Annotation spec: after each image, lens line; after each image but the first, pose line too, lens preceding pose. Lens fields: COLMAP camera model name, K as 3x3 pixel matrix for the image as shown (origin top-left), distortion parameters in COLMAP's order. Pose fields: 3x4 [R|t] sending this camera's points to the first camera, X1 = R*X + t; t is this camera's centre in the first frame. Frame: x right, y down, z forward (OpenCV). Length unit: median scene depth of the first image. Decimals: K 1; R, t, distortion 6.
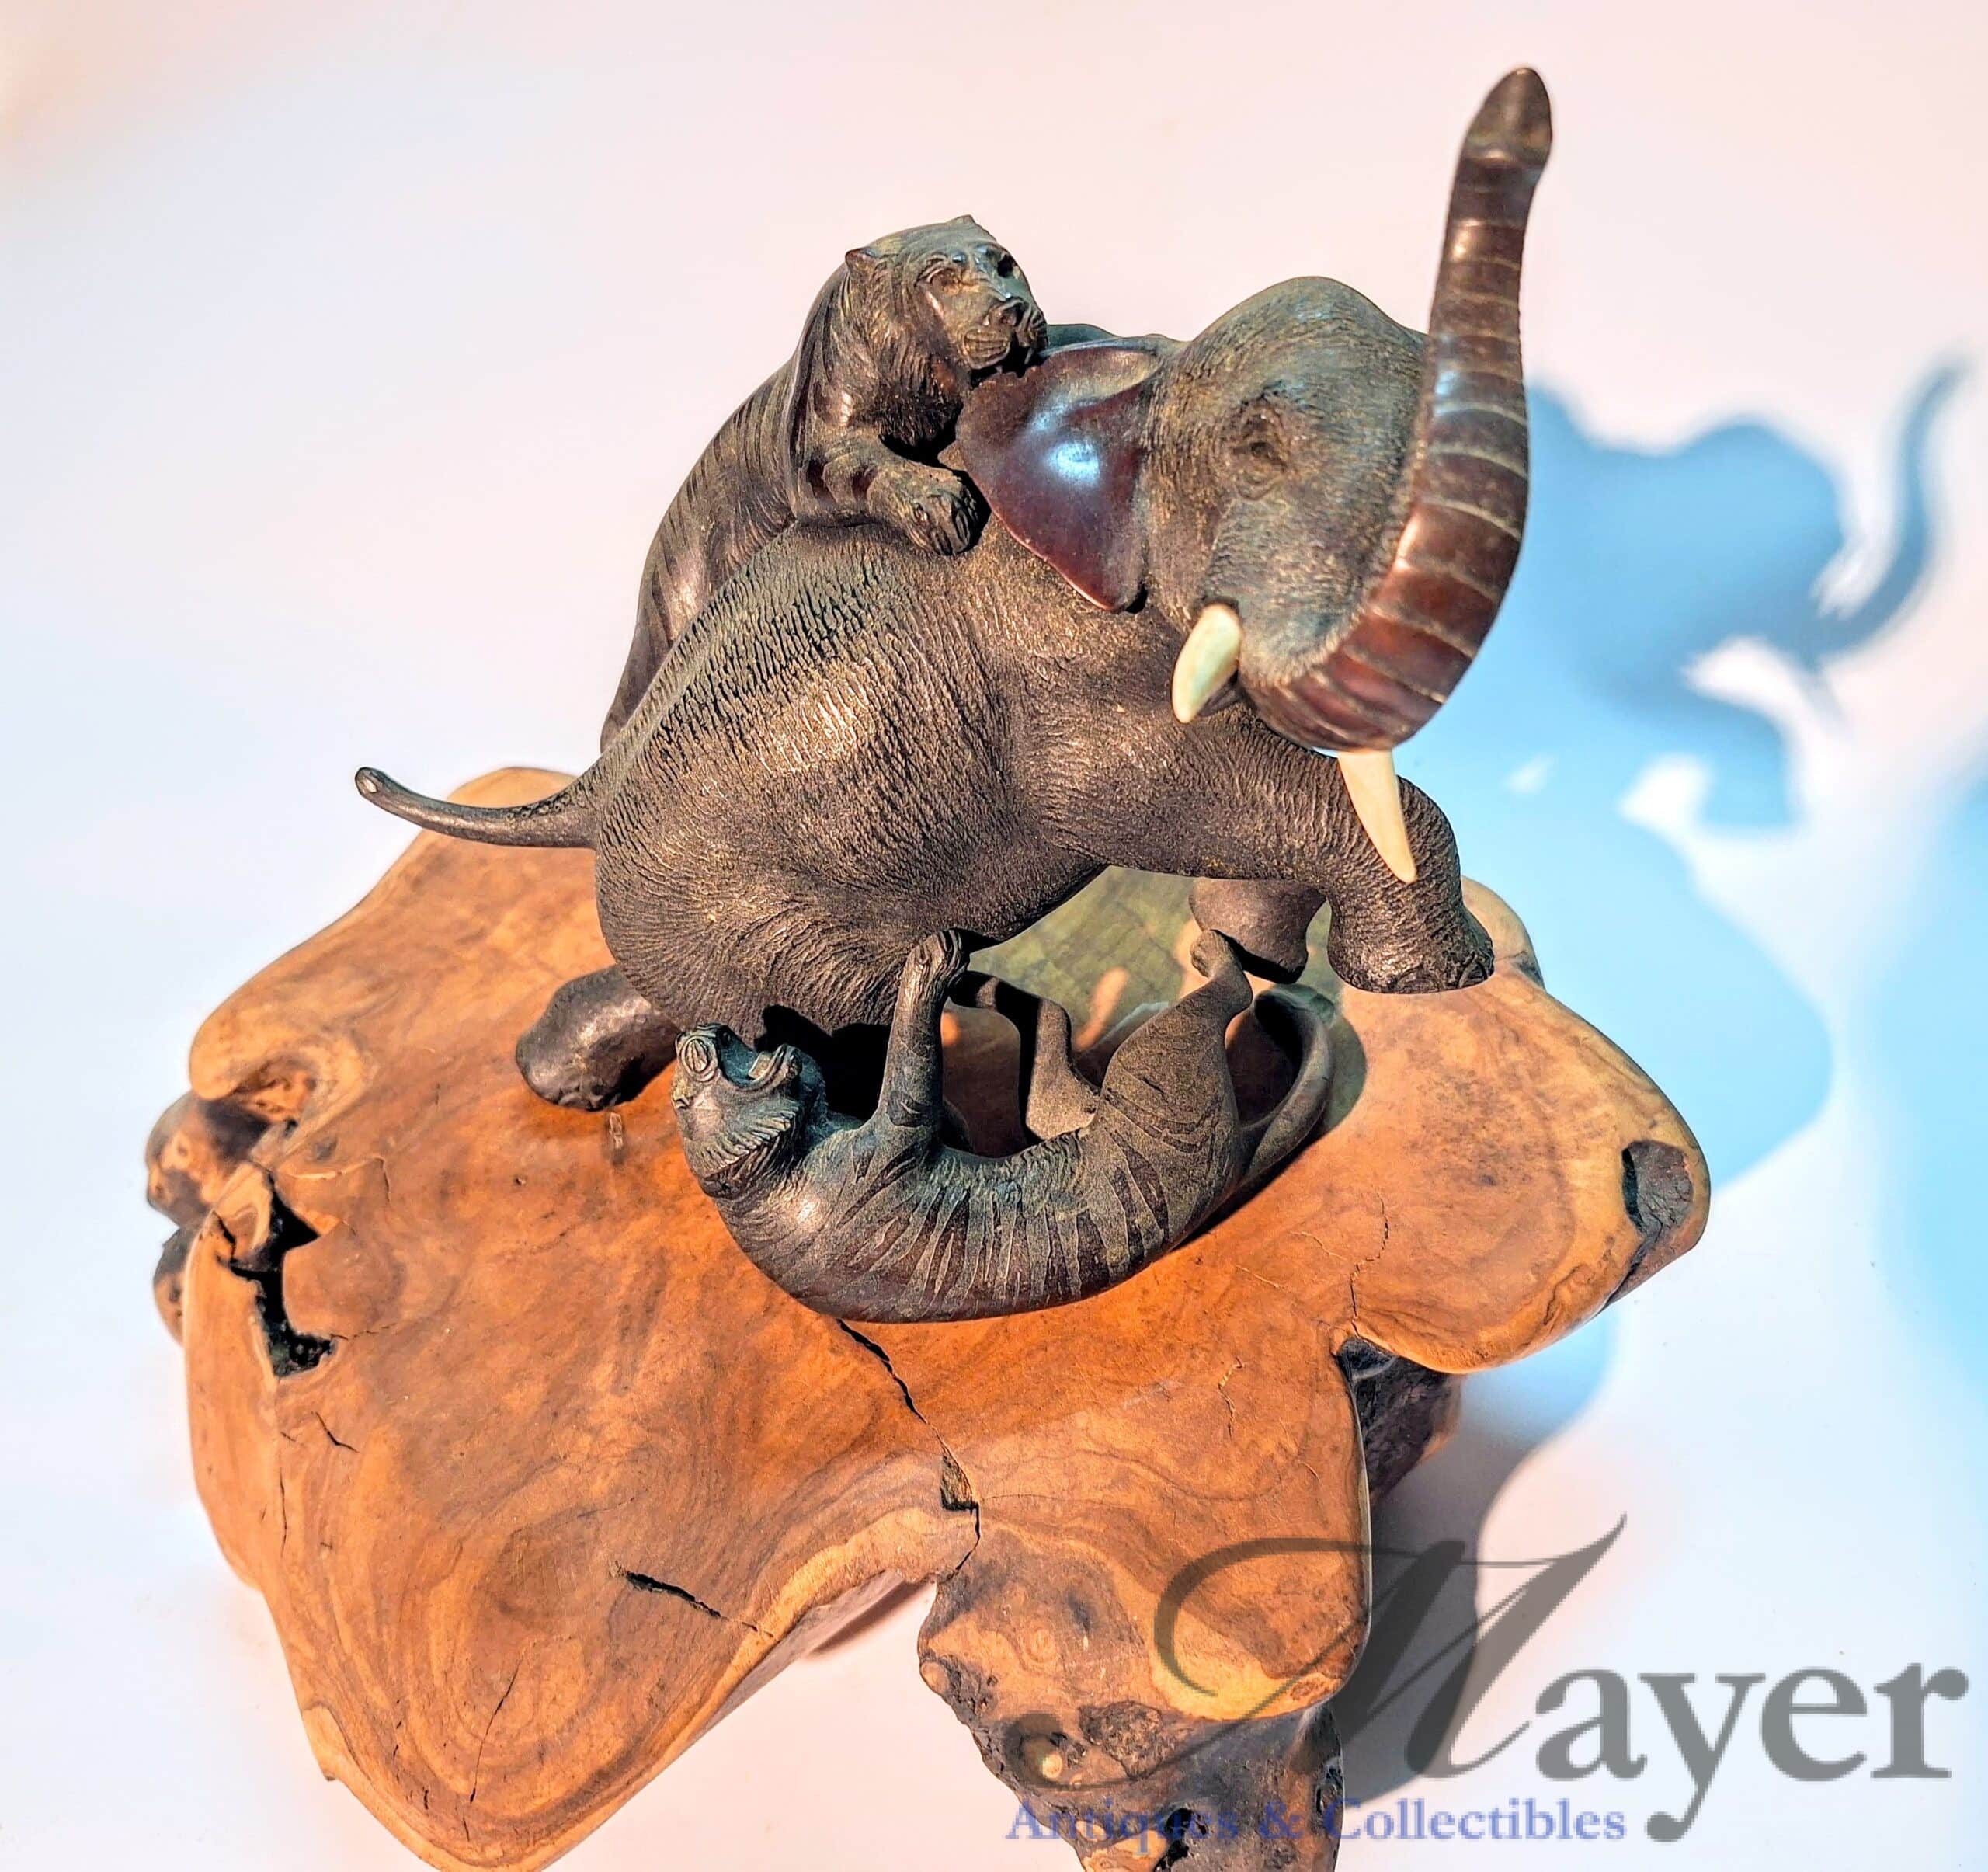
lens RADIAL K [[1815.8, 0, 1021.6], [0, 1815.8, 946.6], [0, 0, 1]] dist [0.147493, -0.399492]
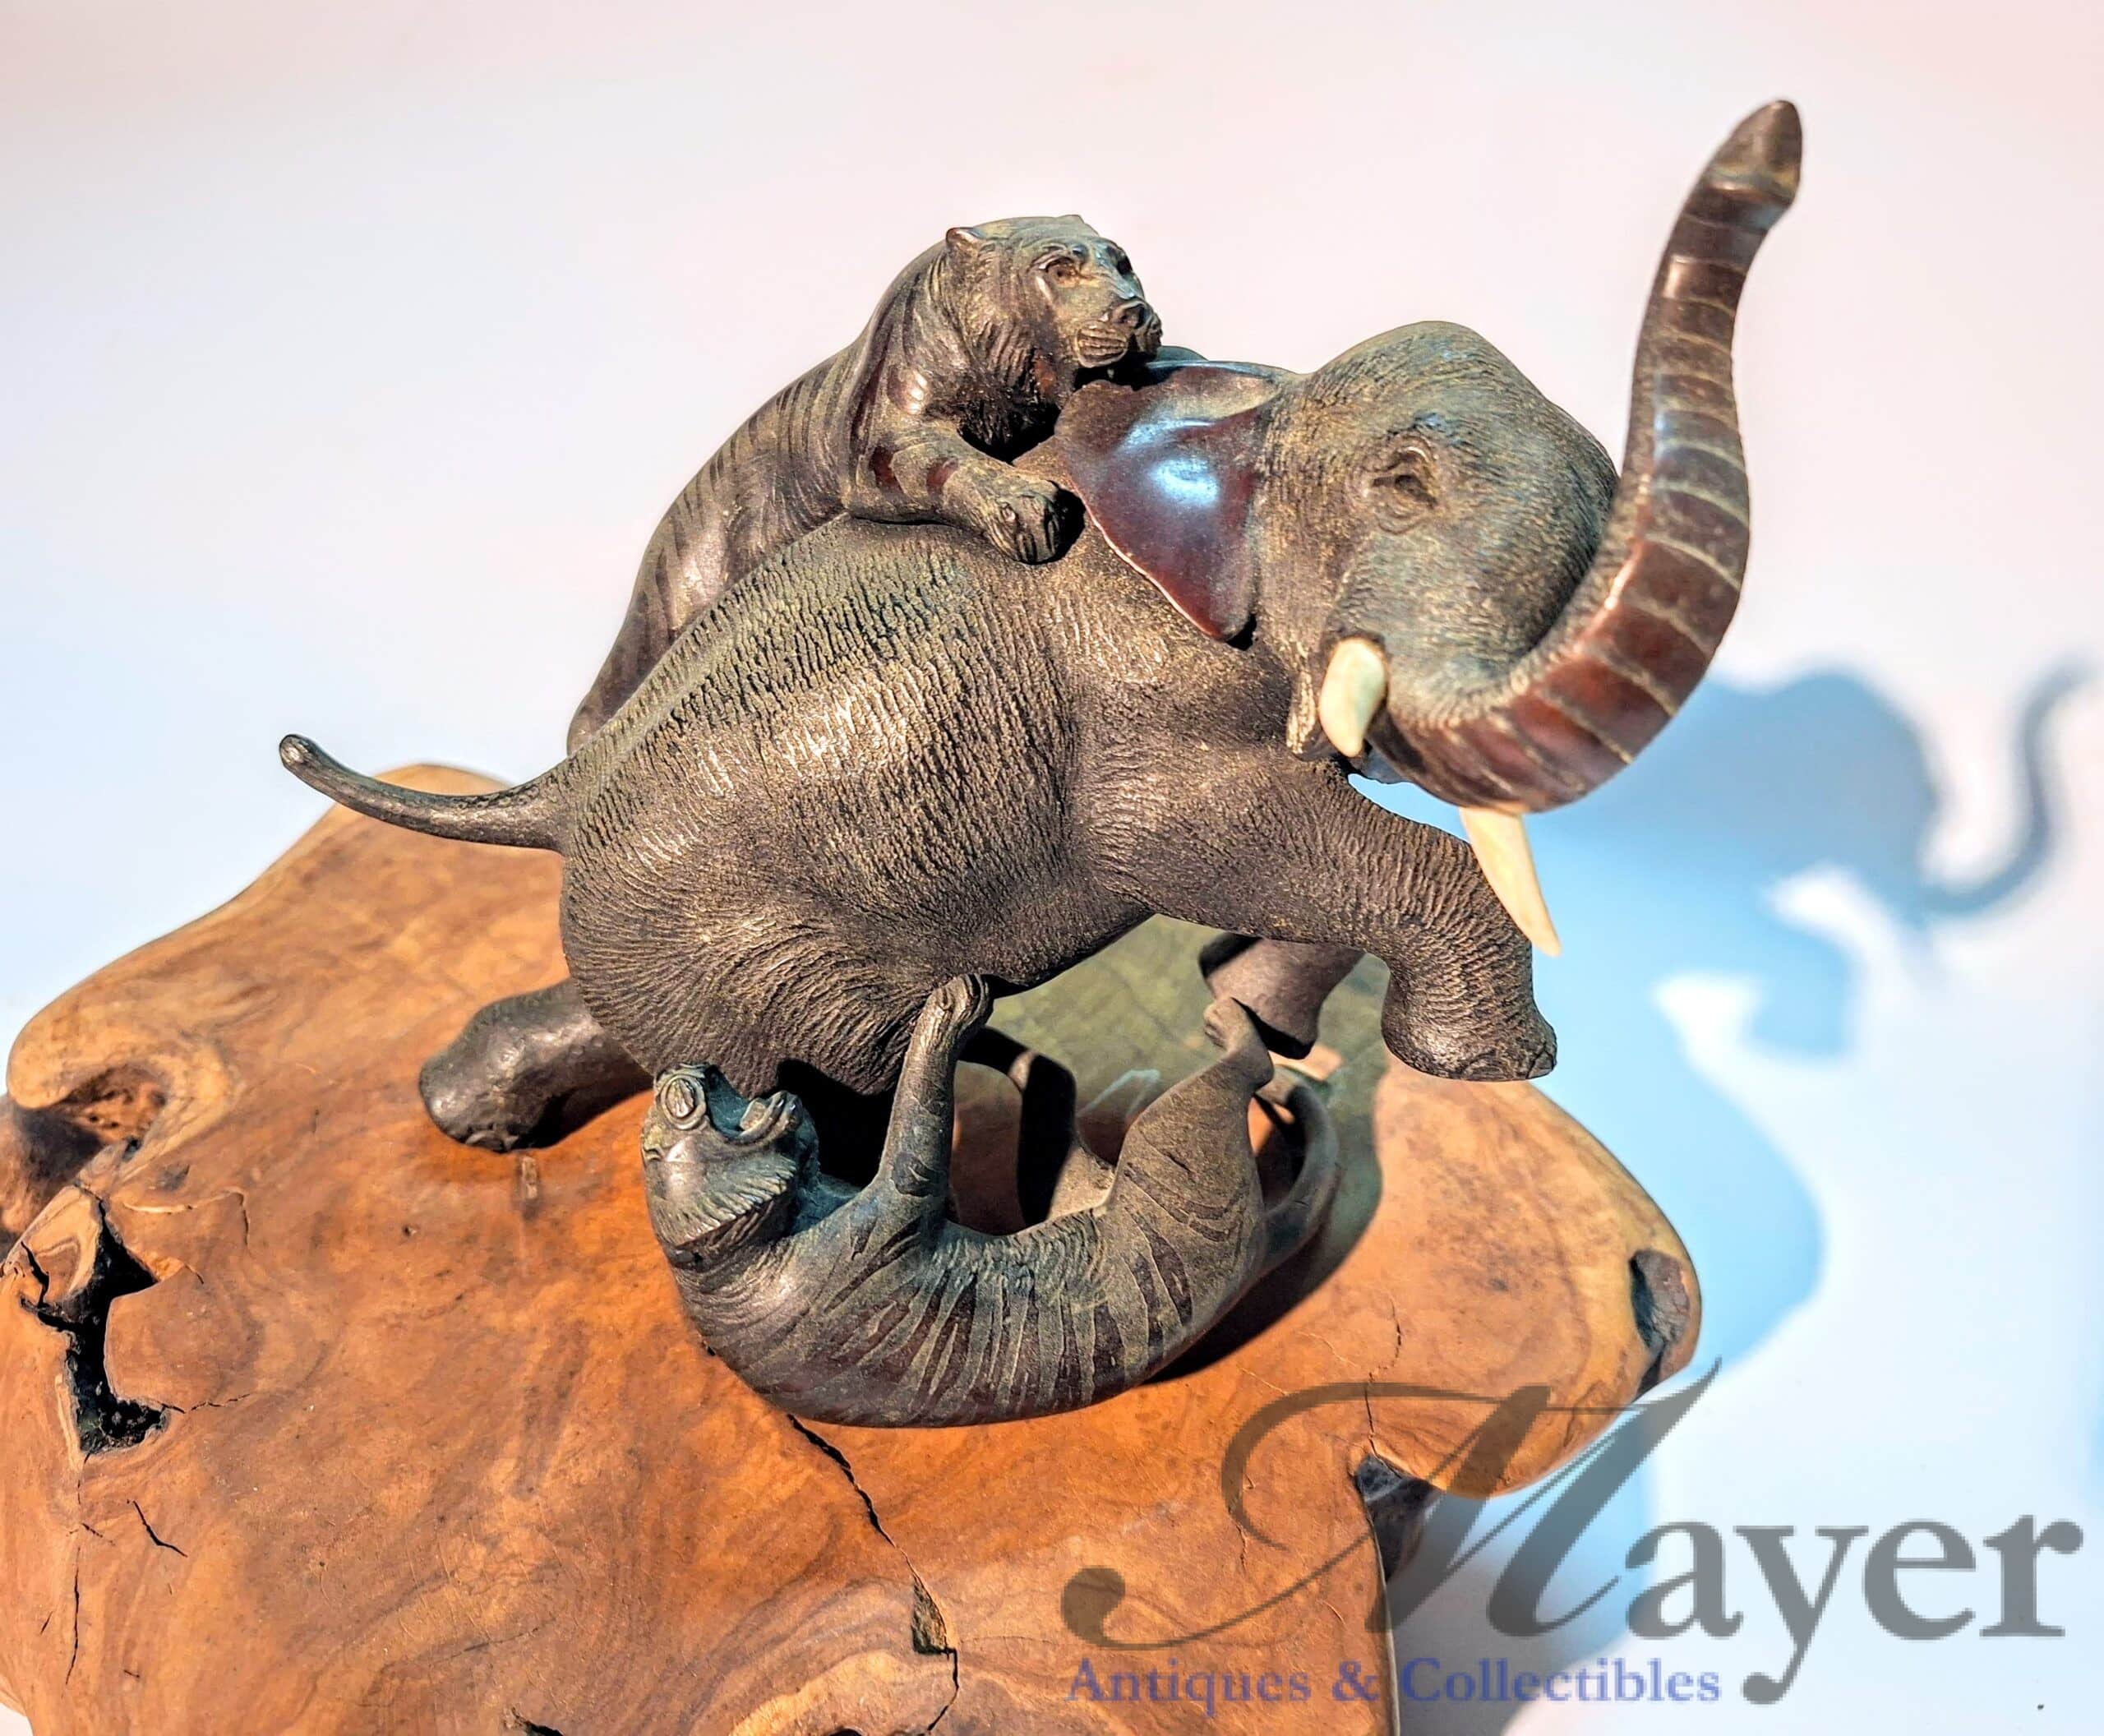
lens RADIAL K [[1700.3, 0, 1159.2], [0, 1700.3, 834.2], [0, 0, 1]] dist [0.101724, -0.210049]
pose [[0.980316, 0.093293, 0.174001, -0.107304], [-0.074090, 0.990740, -0.113776, 0.011841], [-0.183004, 0.098644, 0.978151, 0.160596]]
